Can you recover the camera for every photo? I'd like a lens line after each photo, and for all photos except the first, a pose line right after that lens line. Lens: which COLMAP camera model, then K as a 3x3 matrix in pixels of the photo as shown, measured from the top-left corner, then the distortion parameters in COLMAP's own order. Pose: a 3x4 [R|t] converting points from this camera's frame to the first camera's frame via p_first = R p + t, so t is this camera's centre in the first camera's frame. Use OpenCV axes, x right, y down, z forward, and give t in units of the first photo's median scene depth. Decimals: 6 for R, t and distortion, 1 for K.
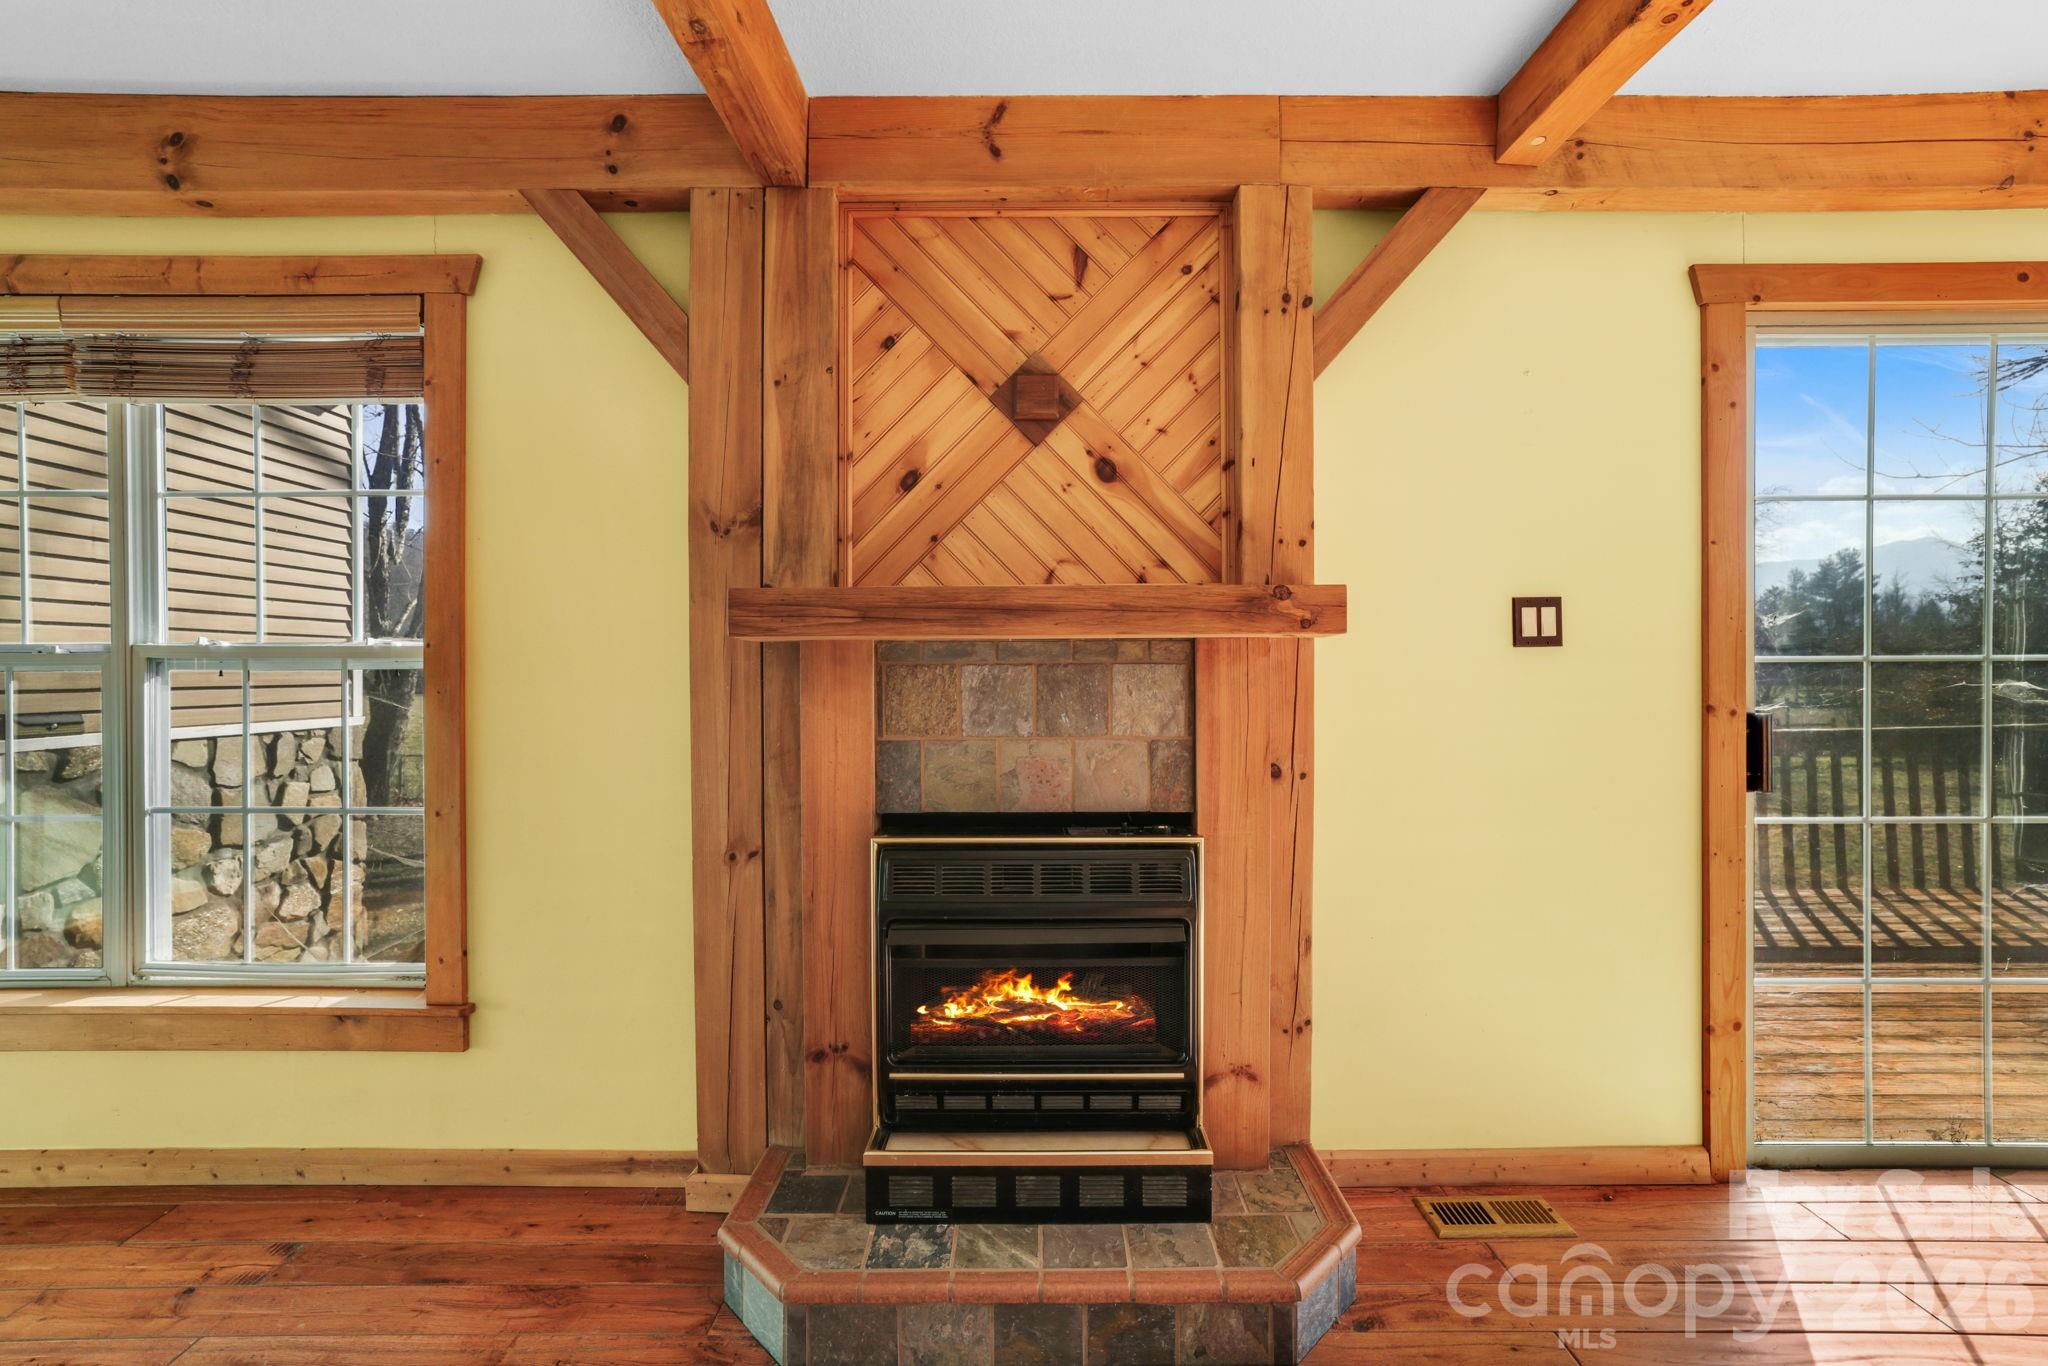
lens RADIAL K [[887.7, 0, 1020.1], [0, 887.7, 677.1], [0, 0, 1]] dist [-0.010427, 0.000339]
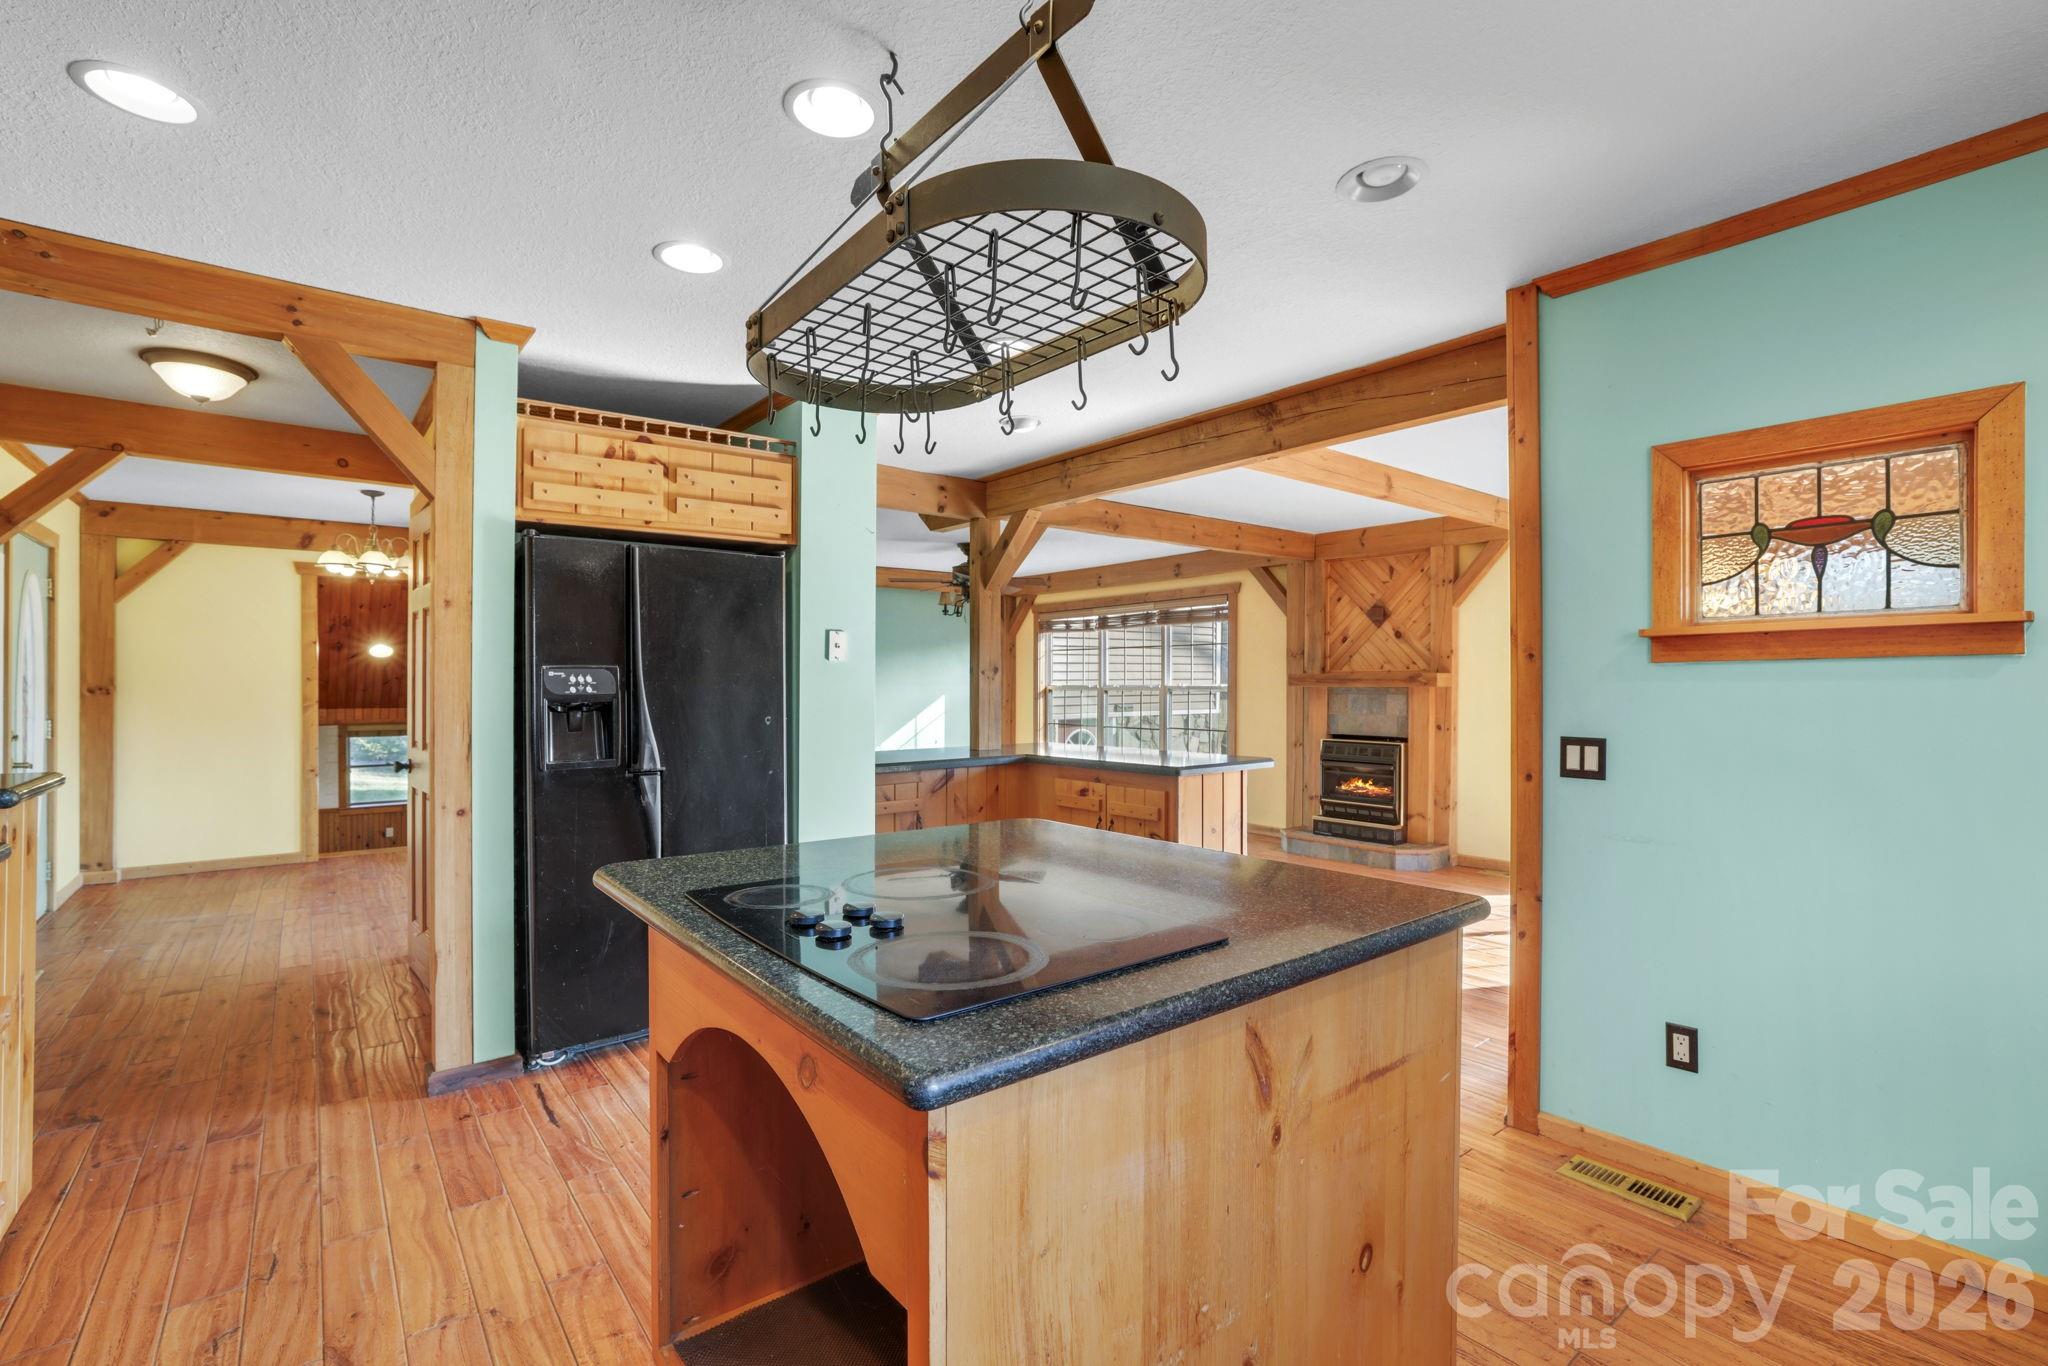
lens RADIAL K [[887.7, 0, 1017.5], [0, 887.7, 679.6], [0, 0, 1]] dist [-0.010427, 0.000339]
pose [[0.629566, -0.003003, -0.776941, 1.807957], [0.002577, 0.999995, -0.001778, -0.066405], [0.776943, -0.000883, 0.629571, -2.221314]]
